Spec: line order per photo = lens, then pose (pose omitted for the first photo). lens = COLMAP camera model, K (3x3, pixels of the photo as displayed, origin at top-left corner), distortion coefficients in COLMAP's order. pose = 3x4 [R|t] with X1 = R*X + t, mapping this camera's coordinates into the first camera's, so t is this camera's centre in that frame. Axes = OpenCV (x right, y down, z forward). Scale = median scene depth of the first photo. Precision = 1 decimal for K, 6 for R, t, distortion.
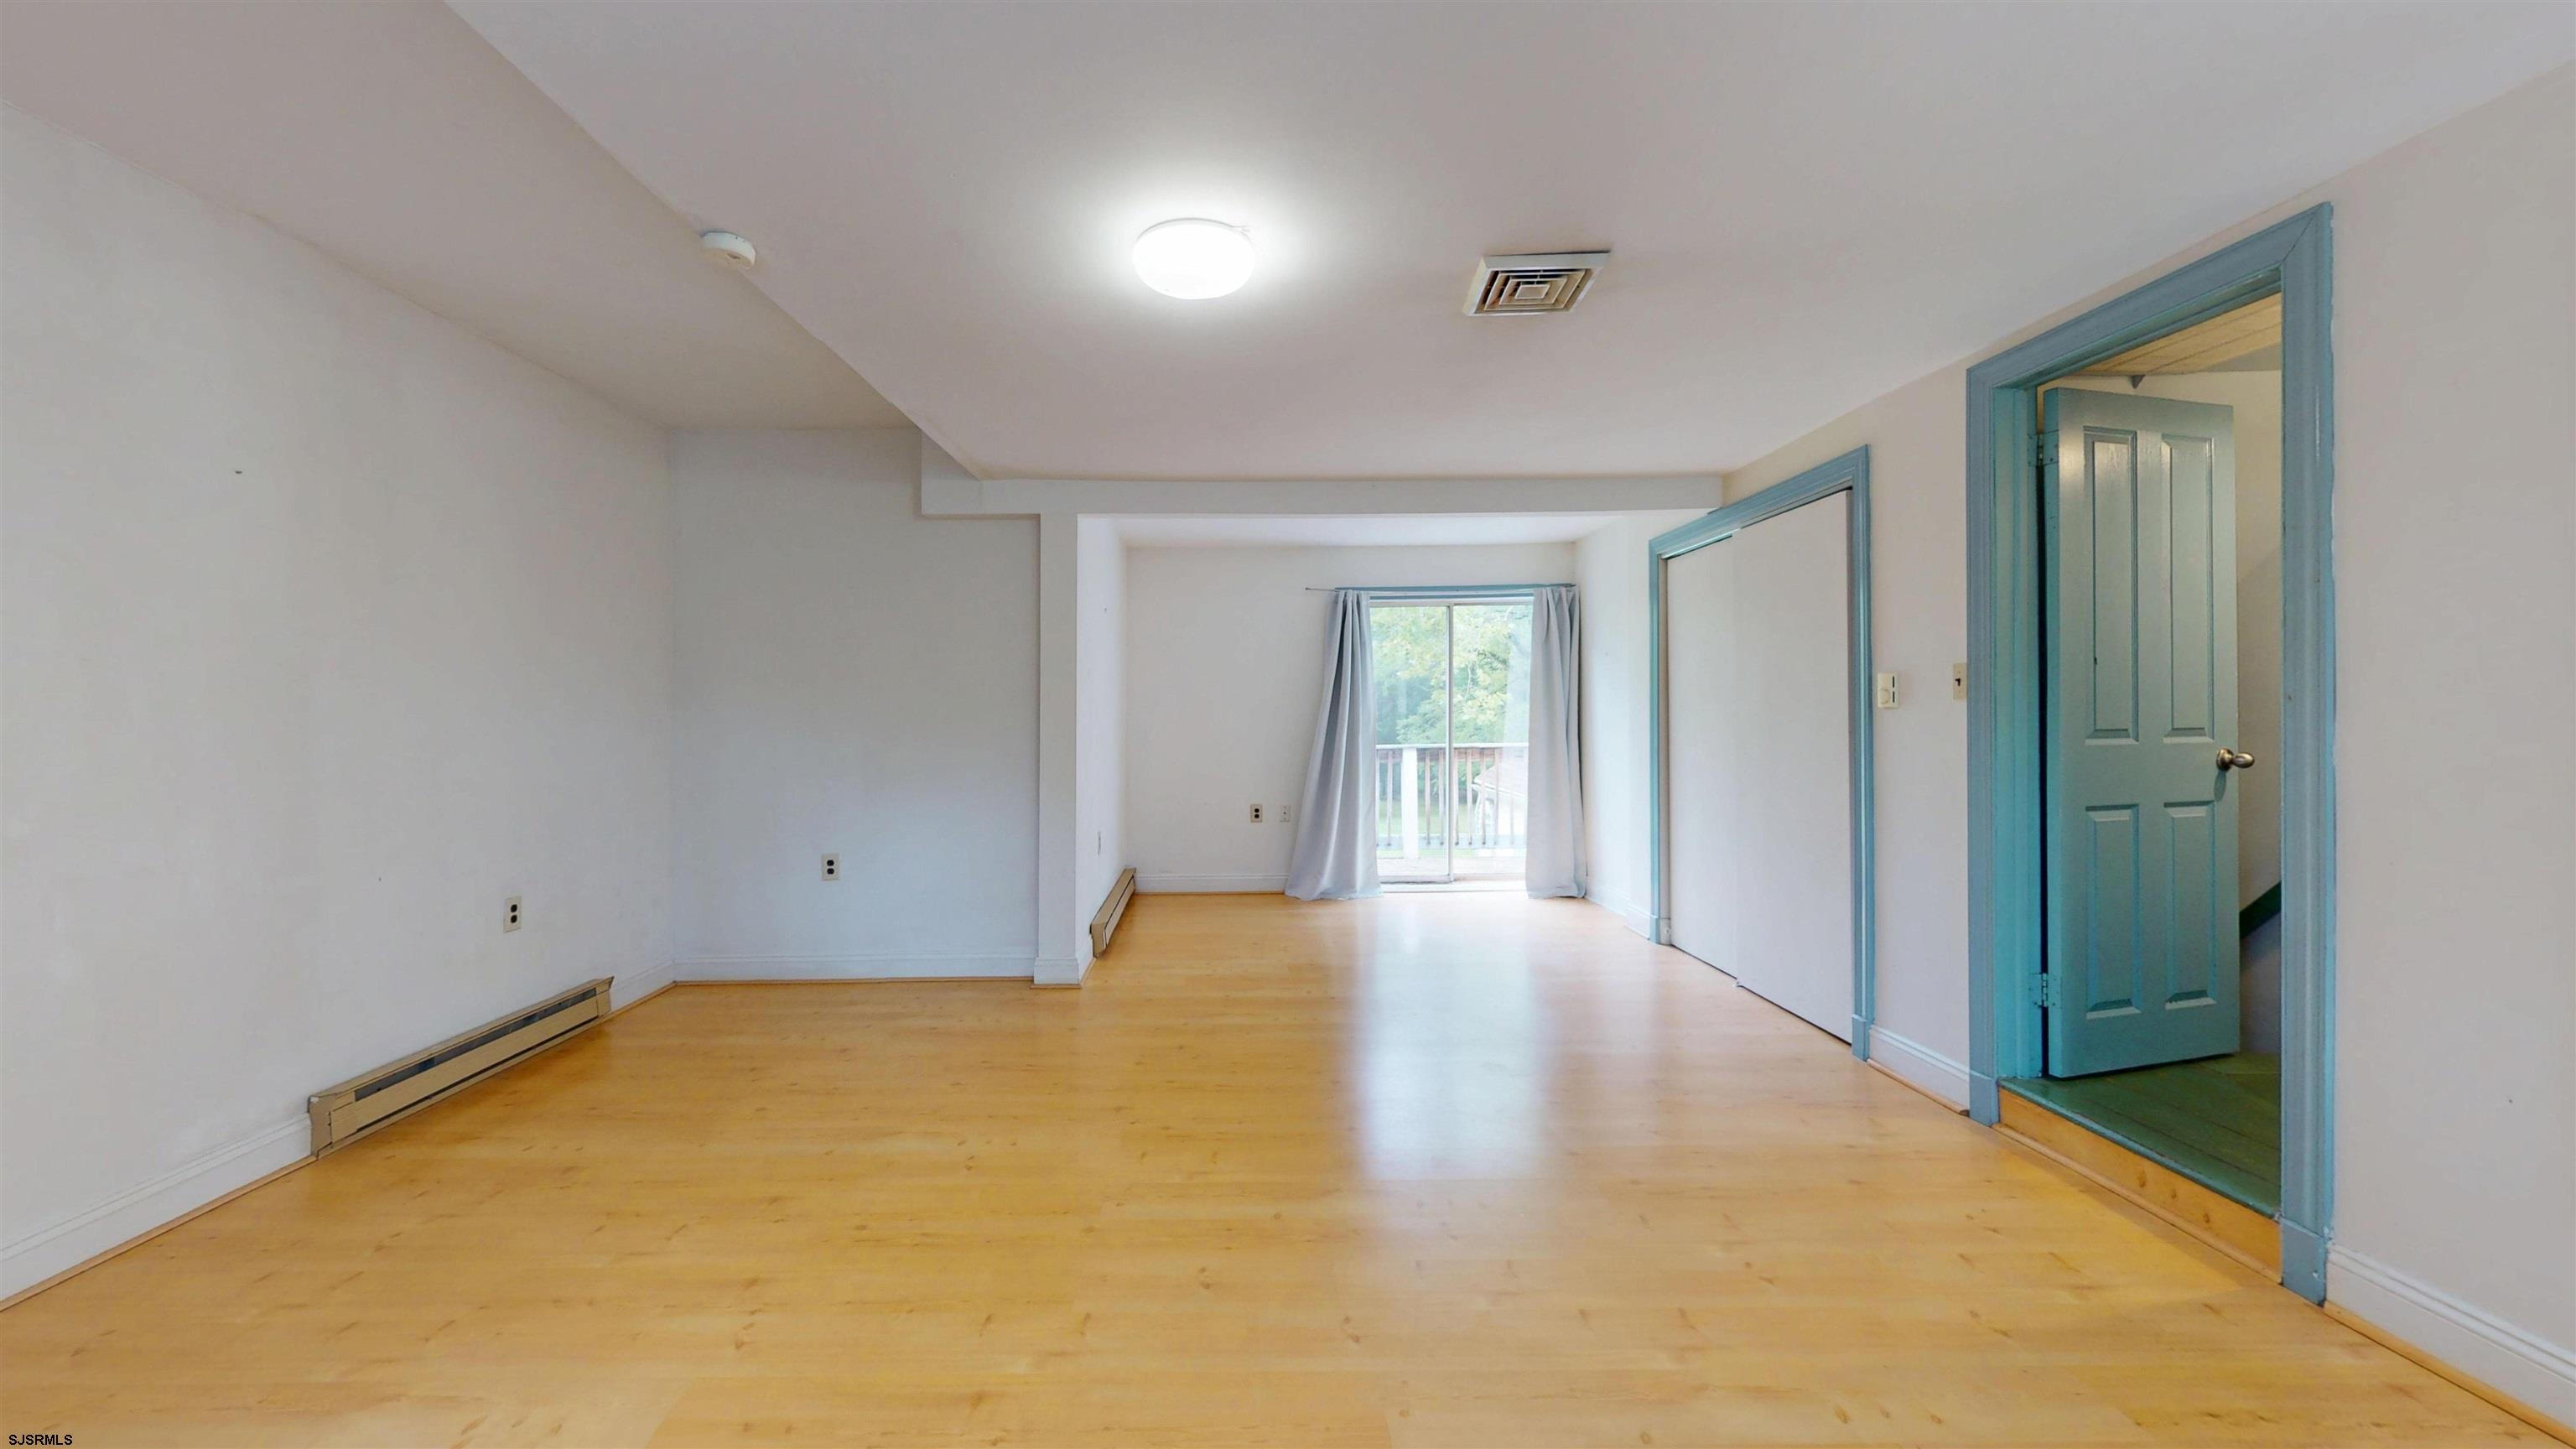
lens RADIAL K [[987.4, 0, 1288.0], [0, 987.4, 724.5], [0, 0, 1]] dist [0.017083, -0.000089]
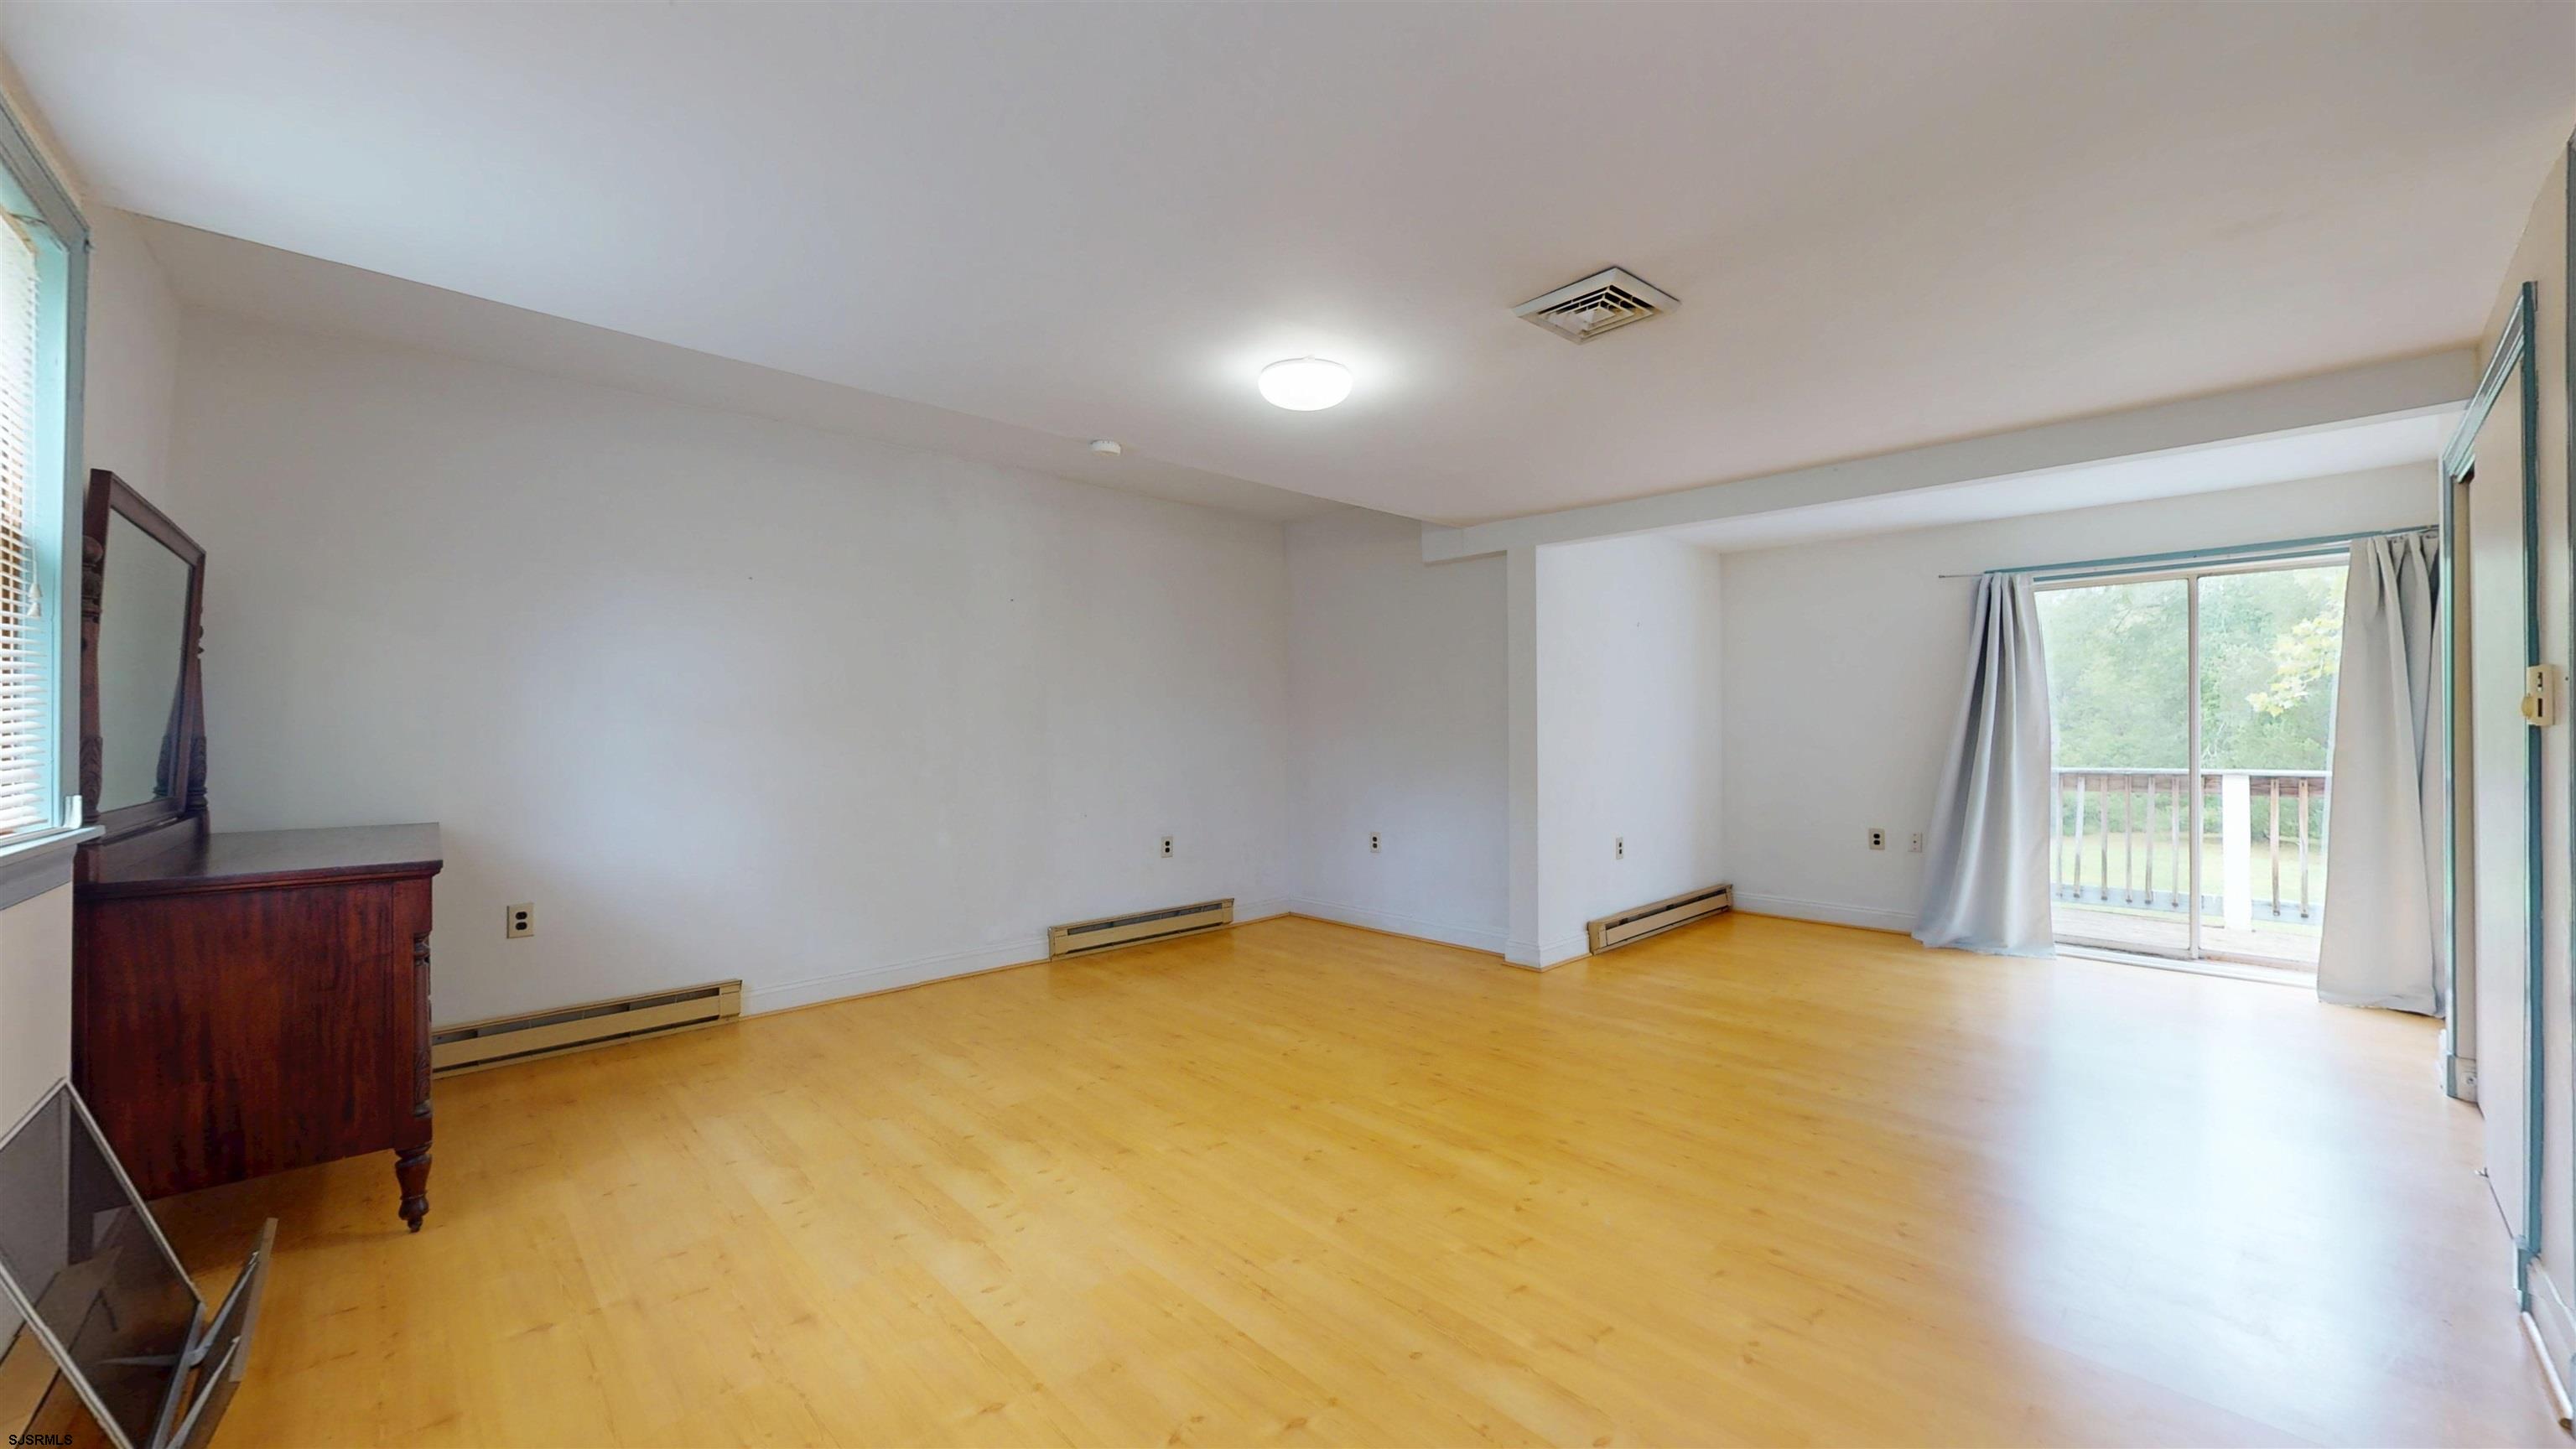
lens RADIAL K [[968.4, 0, 1282.4], [0, 968.4, 729.3], [0, 0, 1]] dist [0.011778, -0.000301]
pose [[0.689533, 0.008360, -0.724206, 0.268714], [-0.011666, 0.999932, 0.000435, -0.001943], [0.724160, 0.008148, 0.689584, 0.027160]]
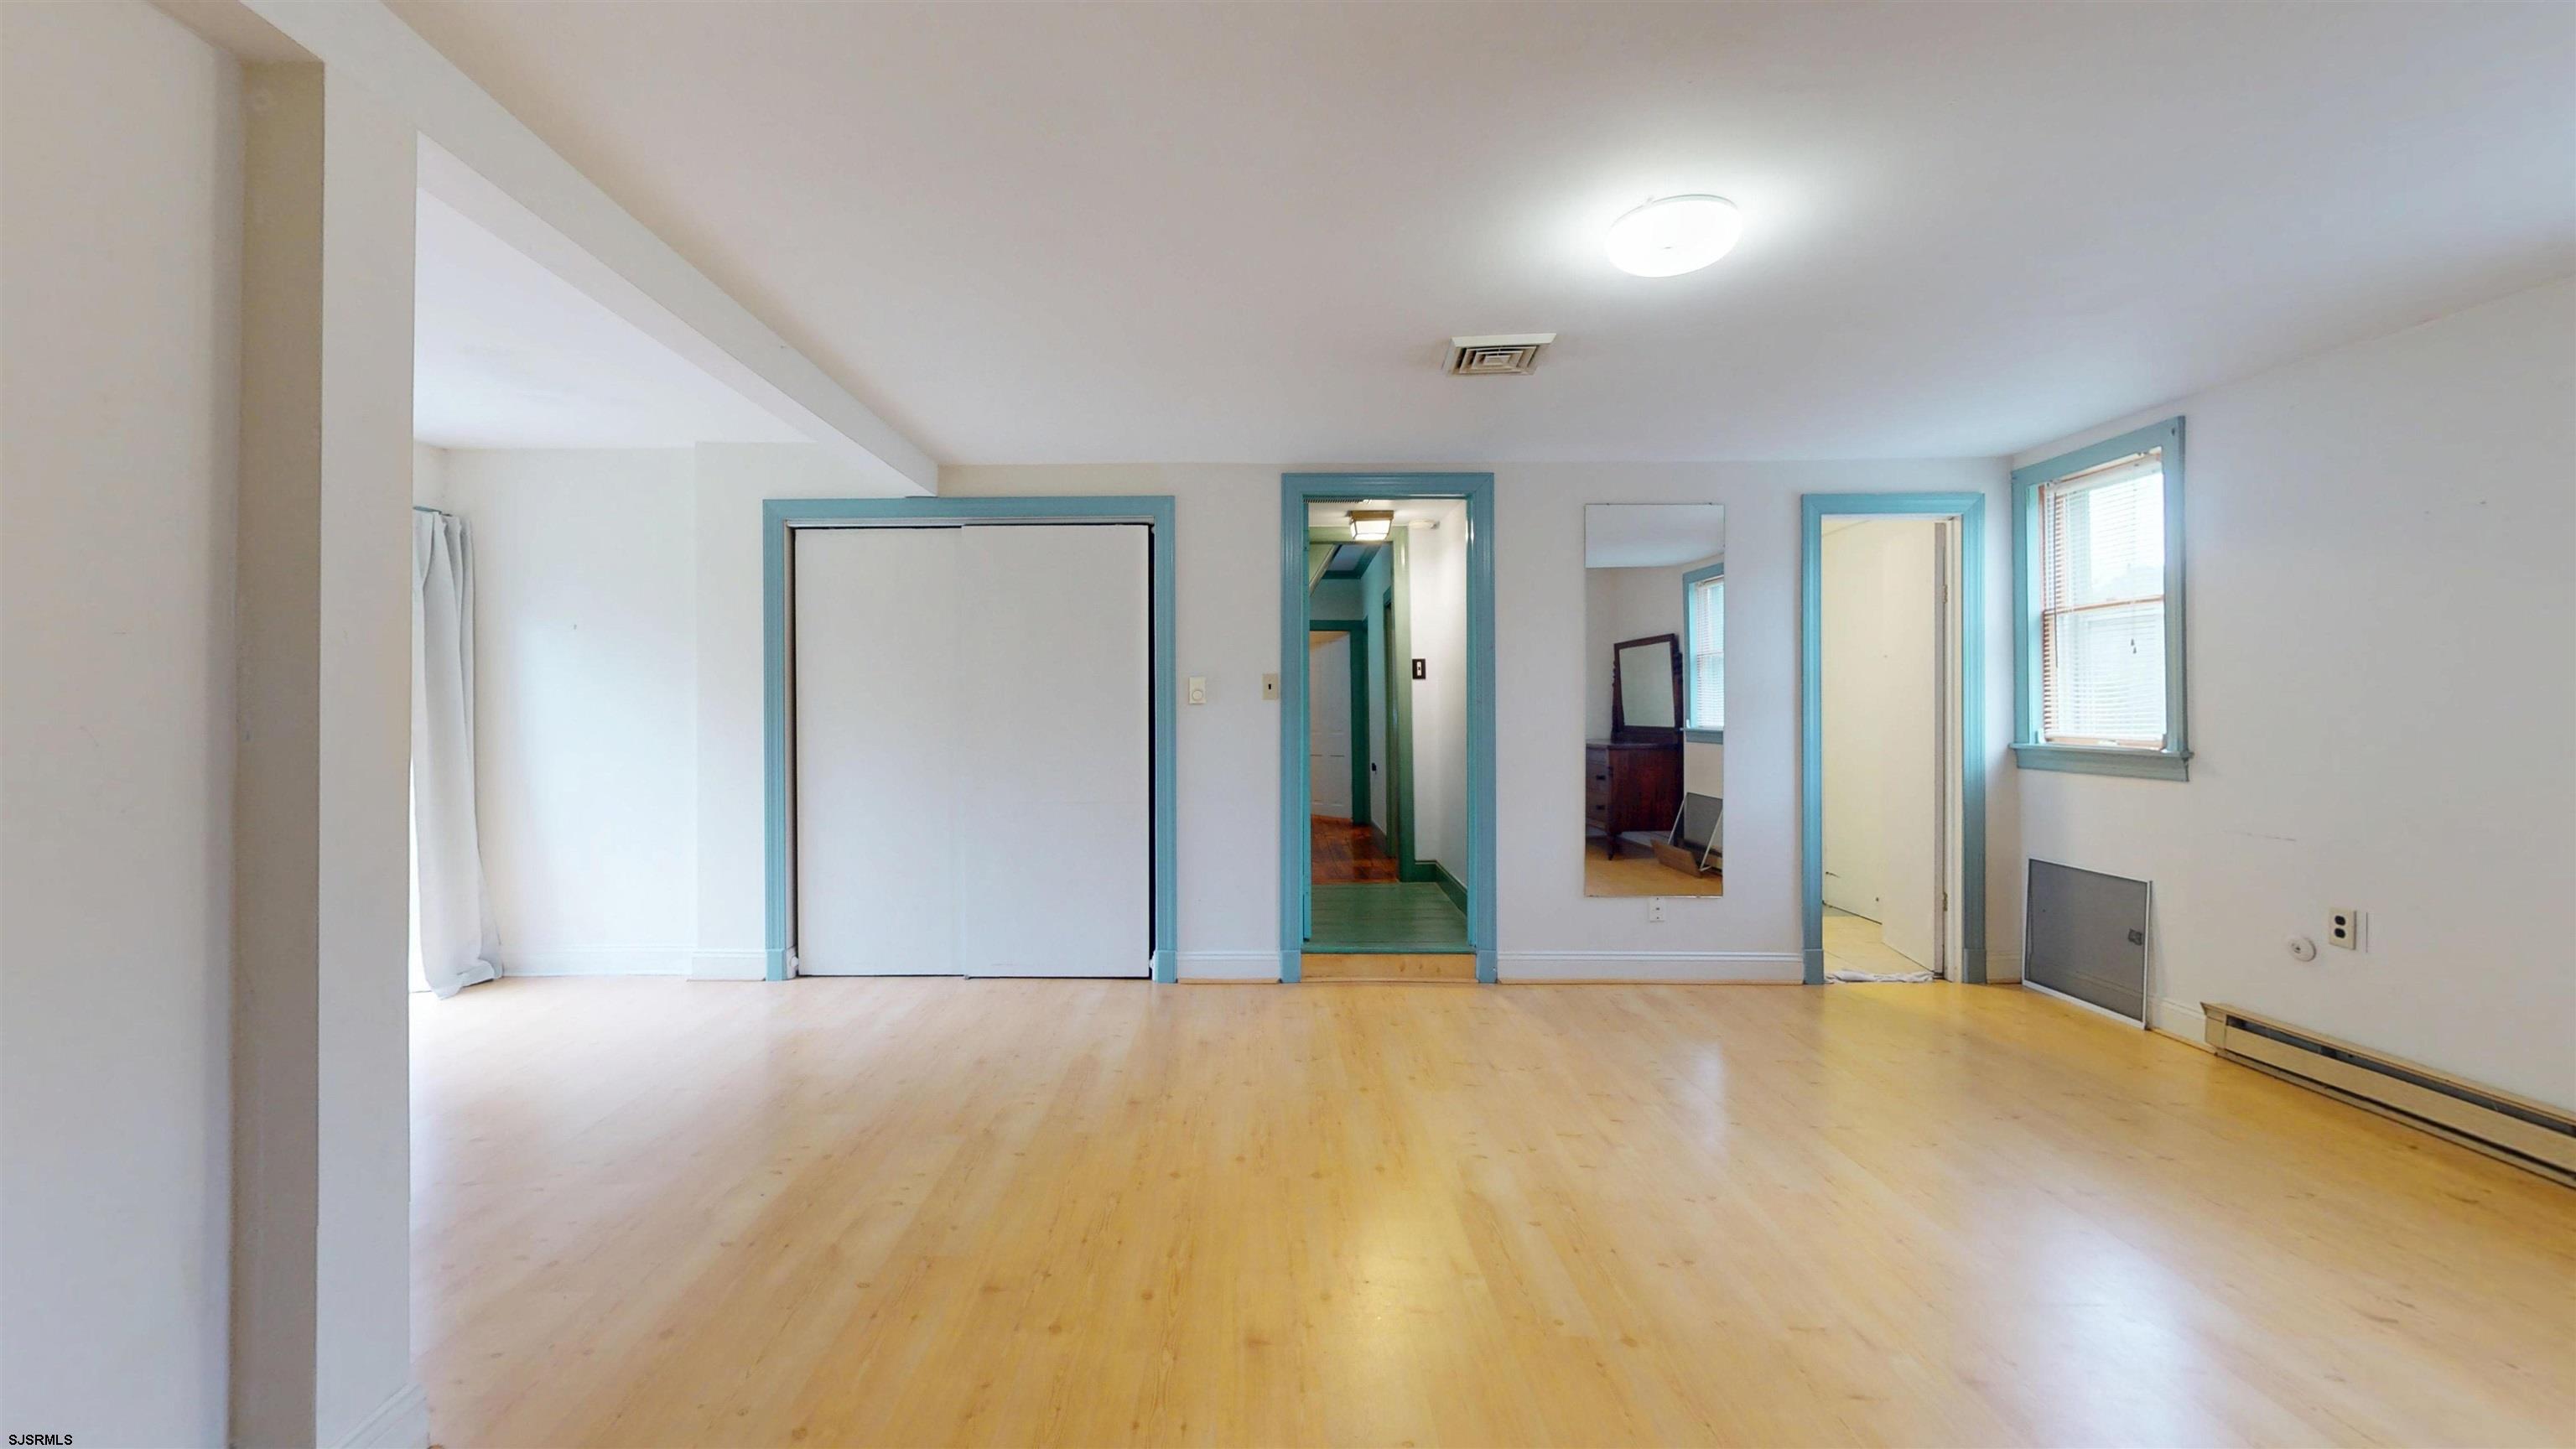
lens RADIAL K [[1029.6, 0, 1254.0], [0, 1029.6, 694.2], [0, 0, 1]] dist [0.007849, 0.002883]
pose [[0.013686, 0.022613, 0.999651, -0.384134], [0.004387, 0.999733, -0.022675, 0.000833], [-0.999897, 0.004696, 0.013583, 0.469792]]
